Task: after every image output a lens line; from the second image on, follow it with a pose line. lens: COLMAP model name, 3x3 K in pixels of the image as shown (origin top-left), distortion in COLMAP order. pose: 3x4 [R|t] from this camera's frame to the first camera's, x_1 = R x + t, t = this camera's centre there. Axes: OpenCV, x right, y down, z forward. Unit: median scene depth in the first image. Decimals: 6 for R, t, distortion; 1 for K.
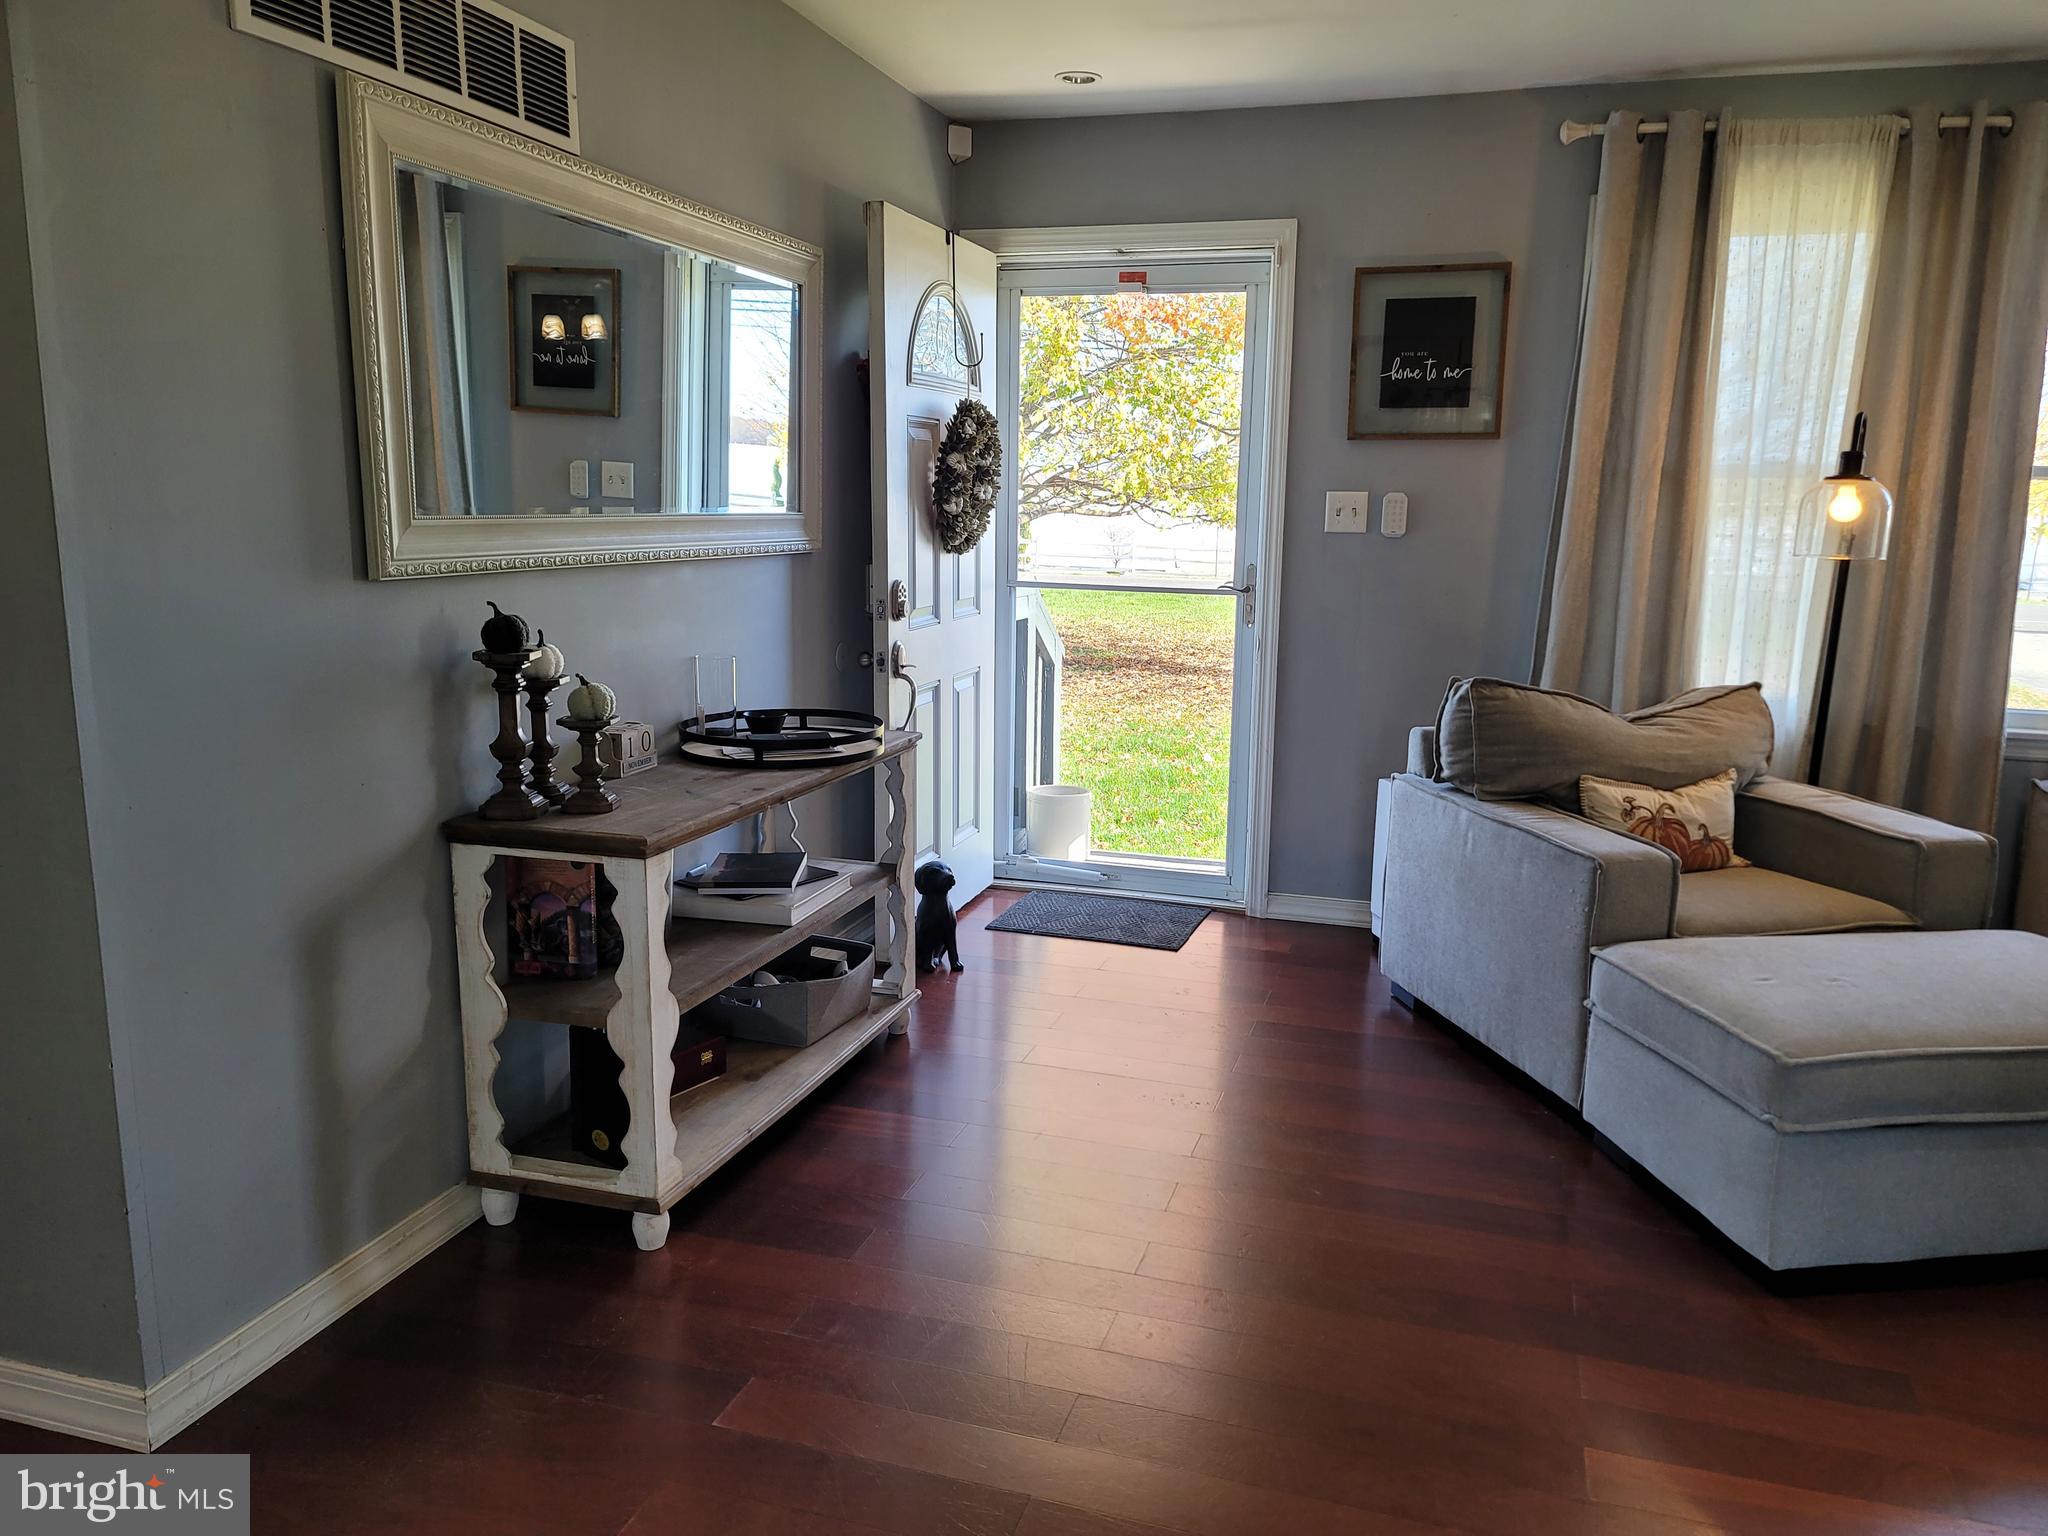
lens RADIAL K [[1513.7, 0, 1046.8], [0, 1513.7, 765.4], [0, 0, 1]] dist [0.081420, -0.064810]
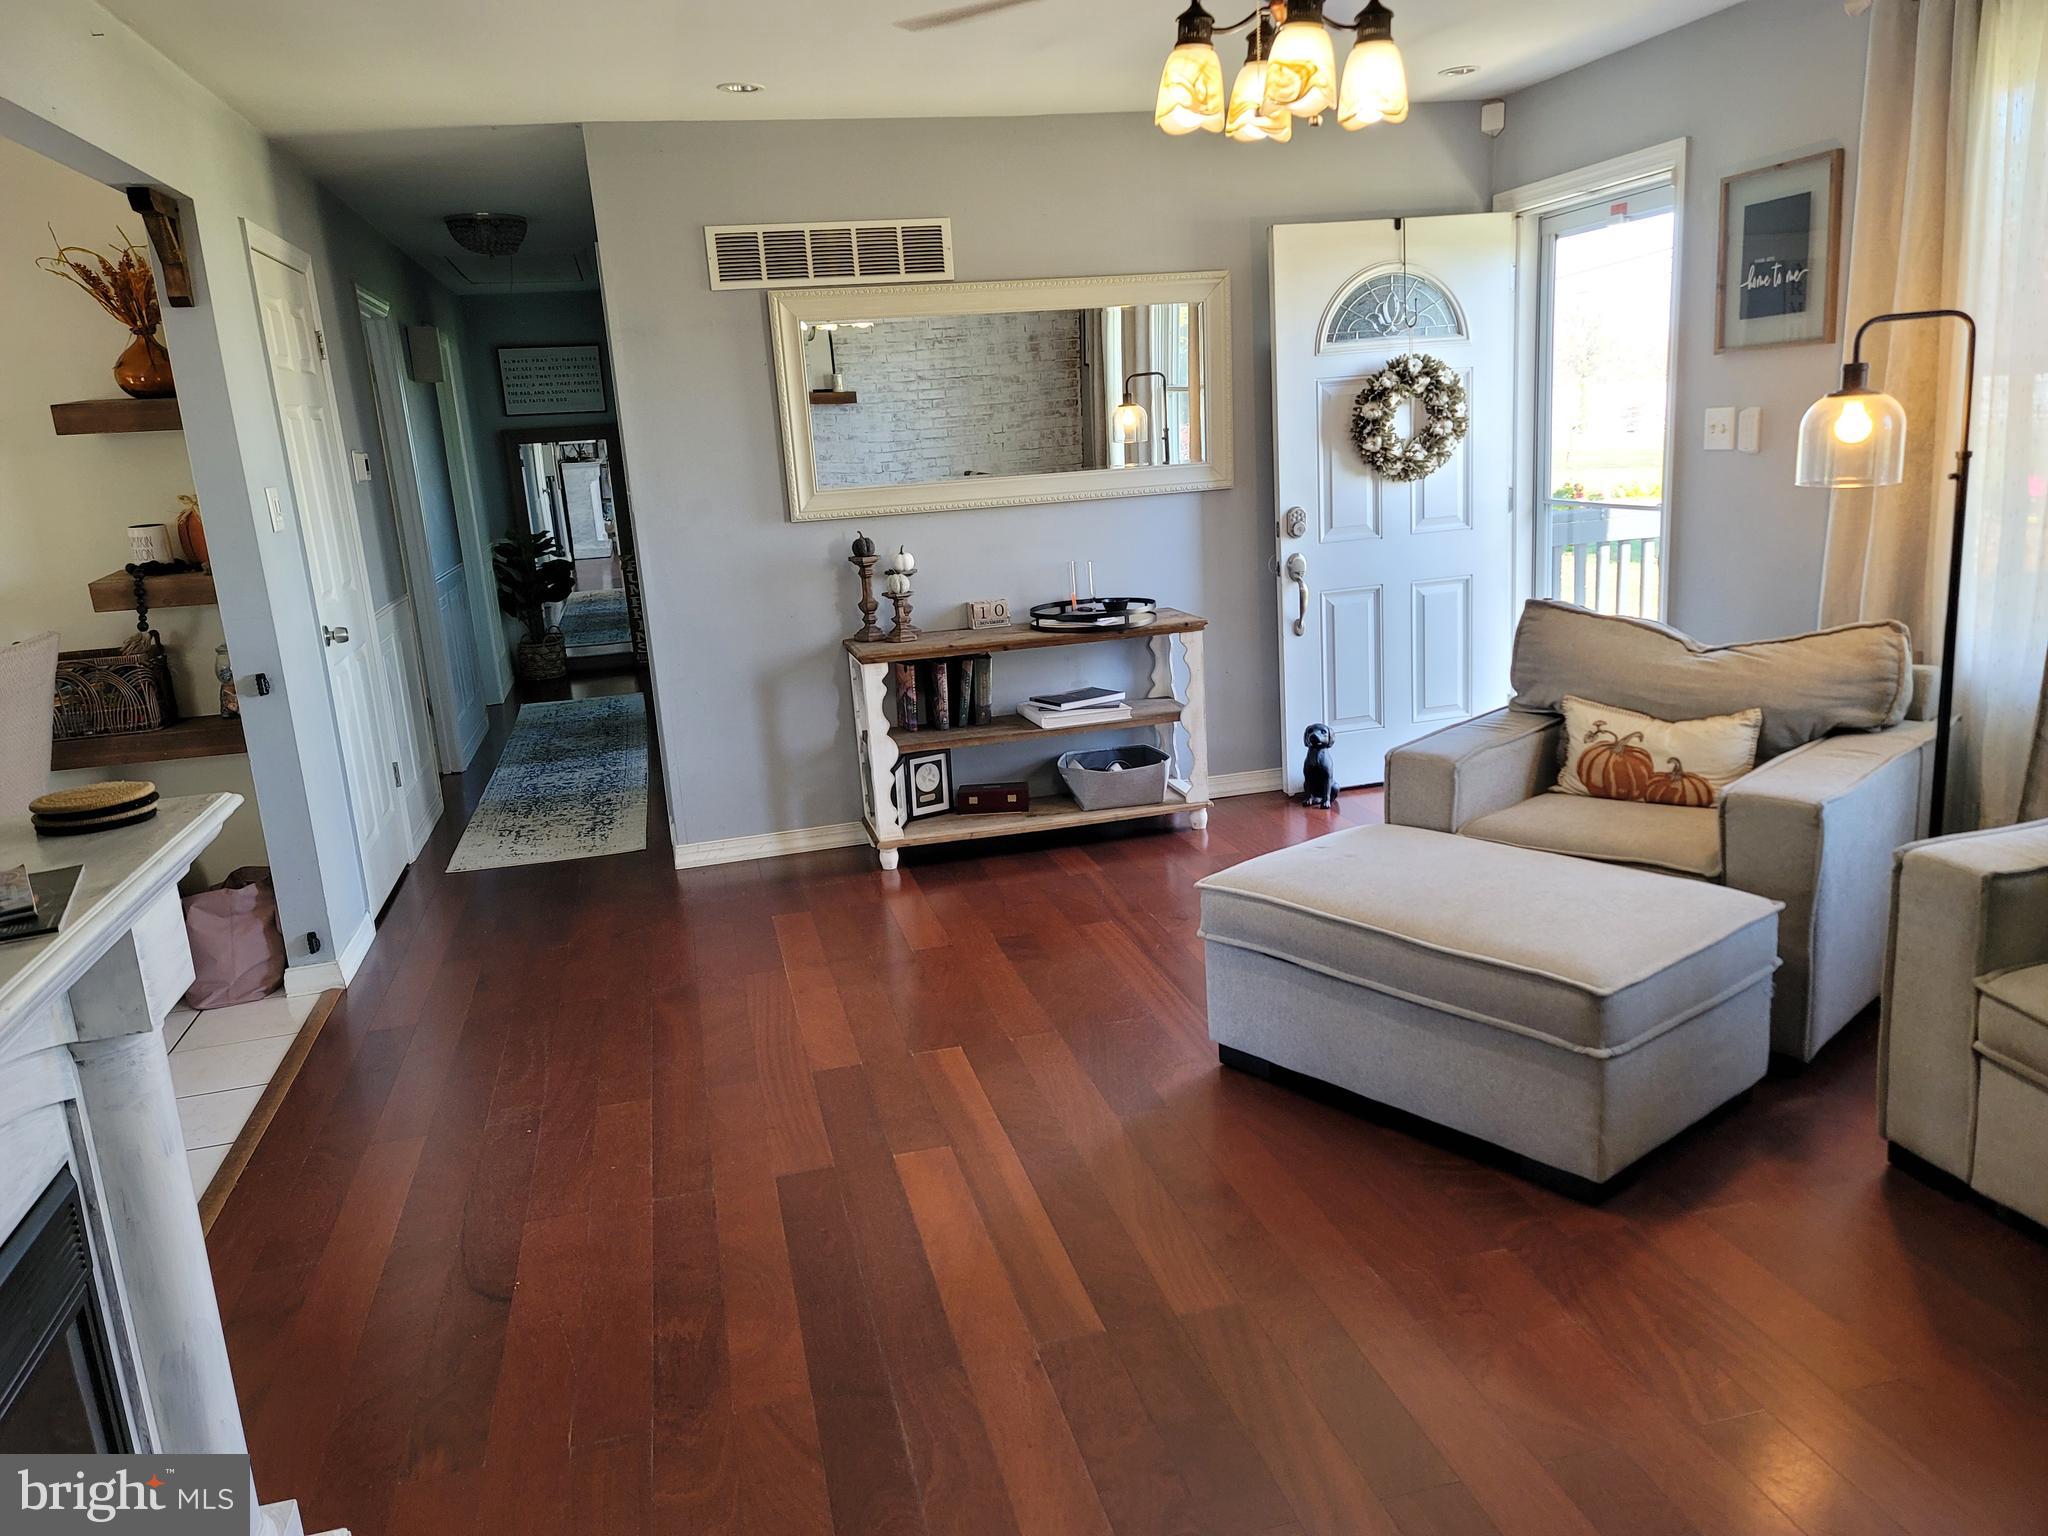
lens RADIAL K [[1515.1, 0, 1024.0], [0, 1515.1, 768.0], [0, 0, 1]] dist [0.094027, -0.060298]
pose [[0.500992, 0.144893, -0.853237, 1.154090], [-0.079449, 0.989423, 0.121370, -0.046138], [0.861798, 0.006983, 0.507204, 0.140578]]
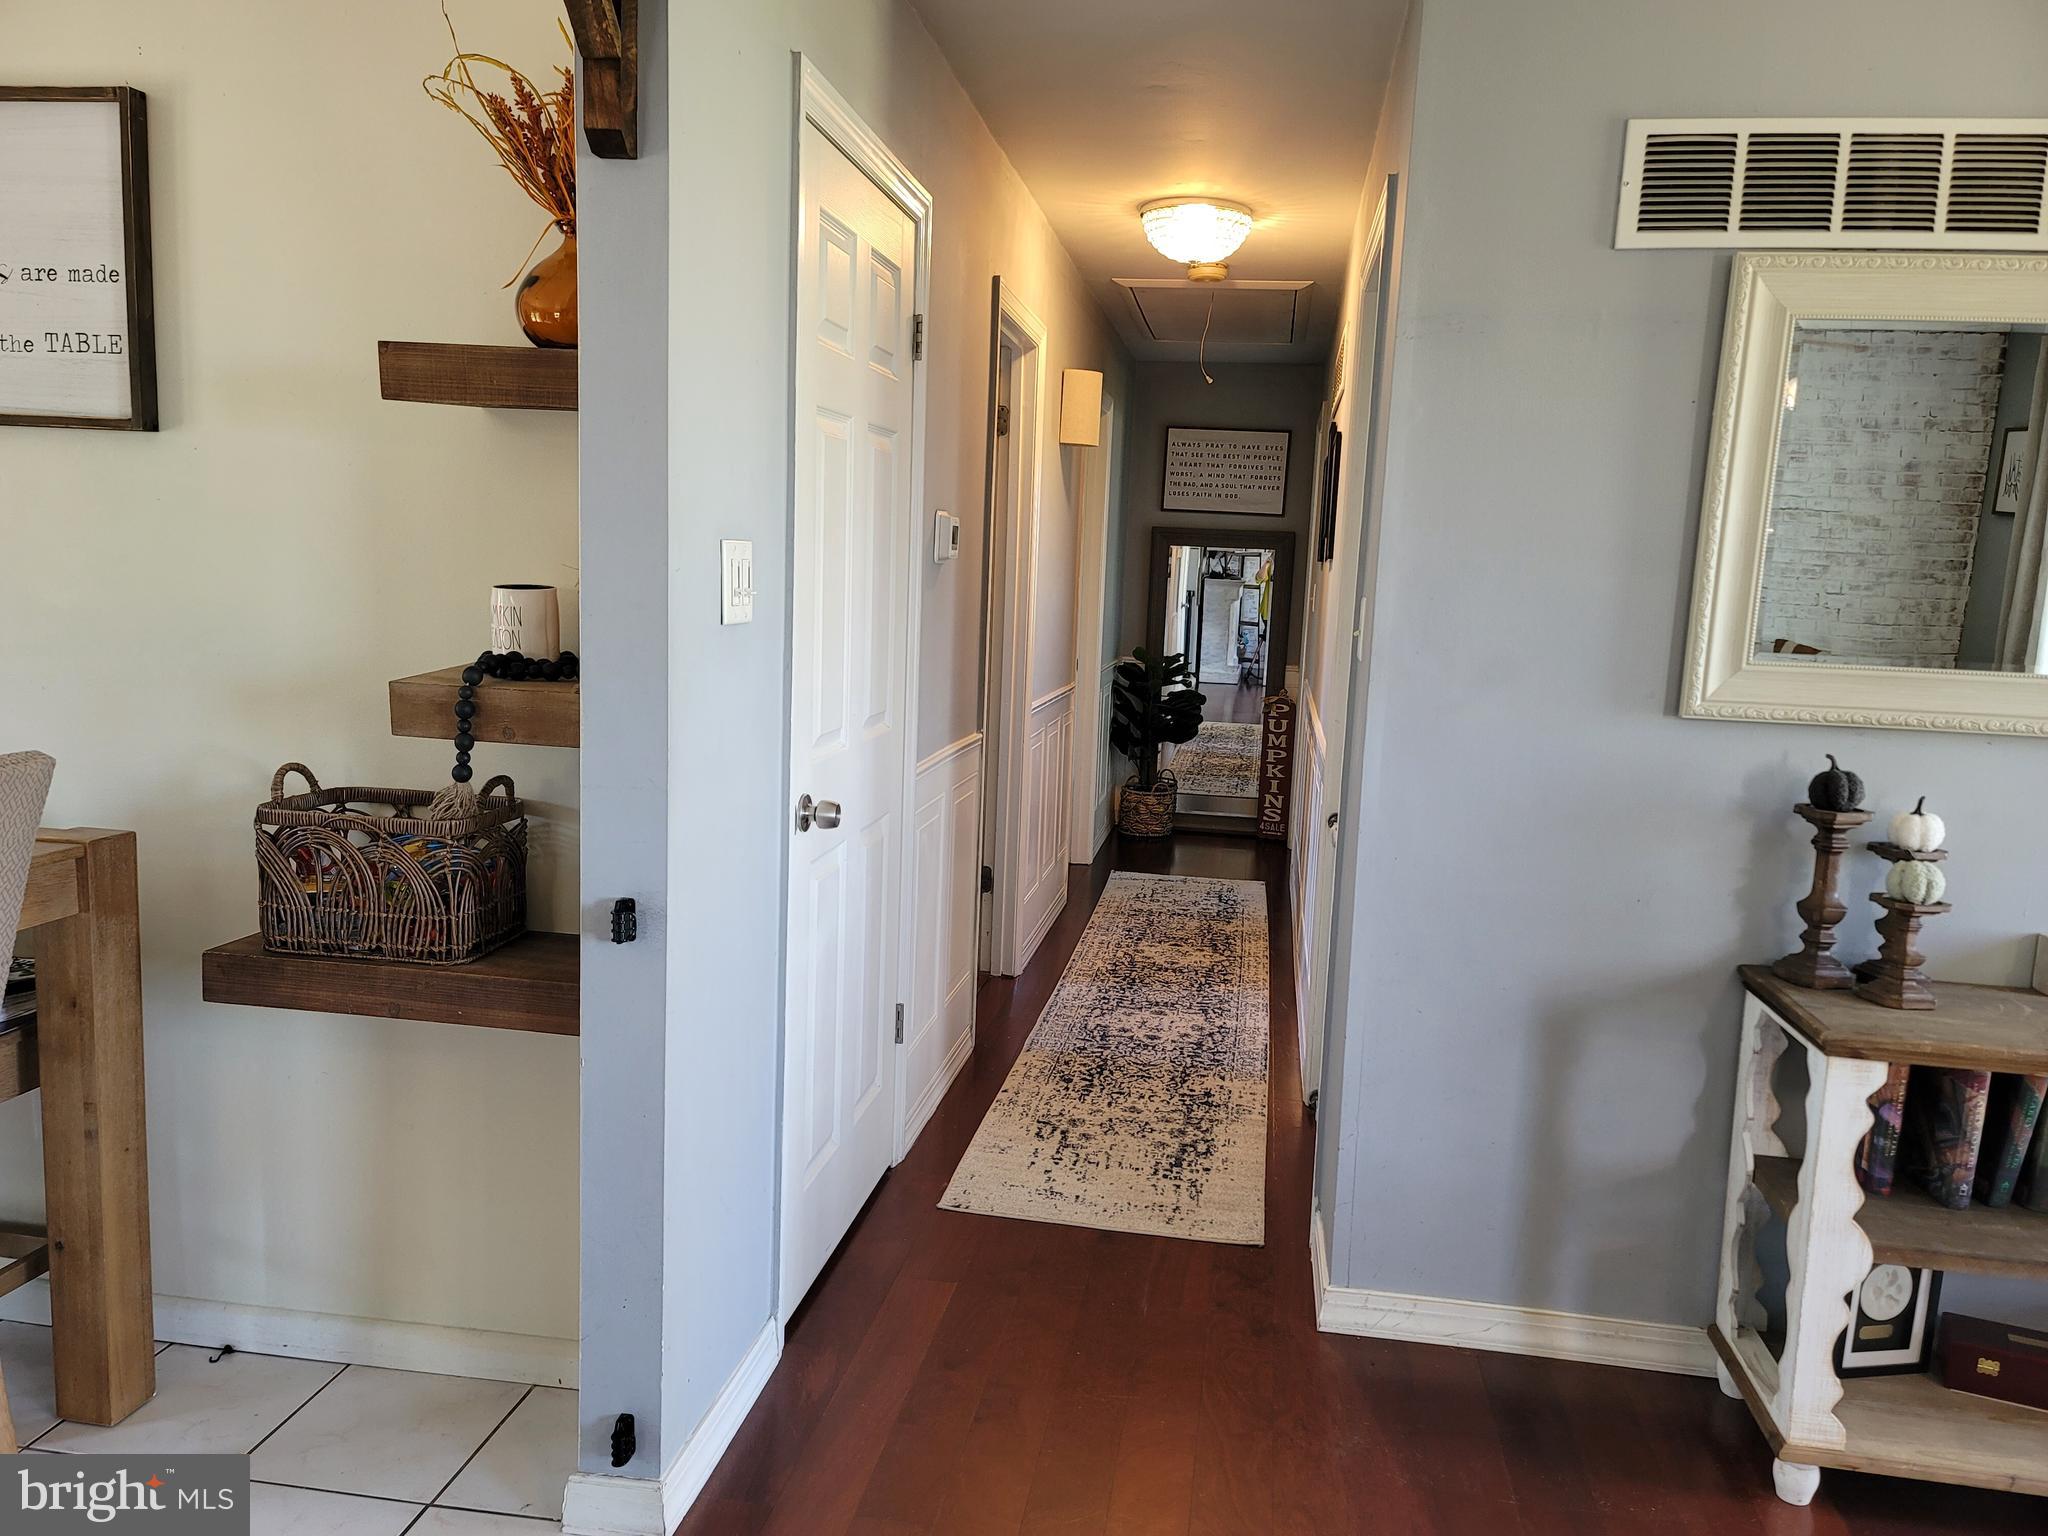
lens RADIAL K [[1482.4, 0, 1025.3], [0, 1482.4, 780.3], [0, 0, 1]] dist [-0.003478, -0.001612]
pose [[0.126508, 0.132964, -0.983014, 0.371553], [-0.213762, 0.971347, 0.103876, -0.062680], [0.968660, 0.196990, 0.151306, 0.295736]]
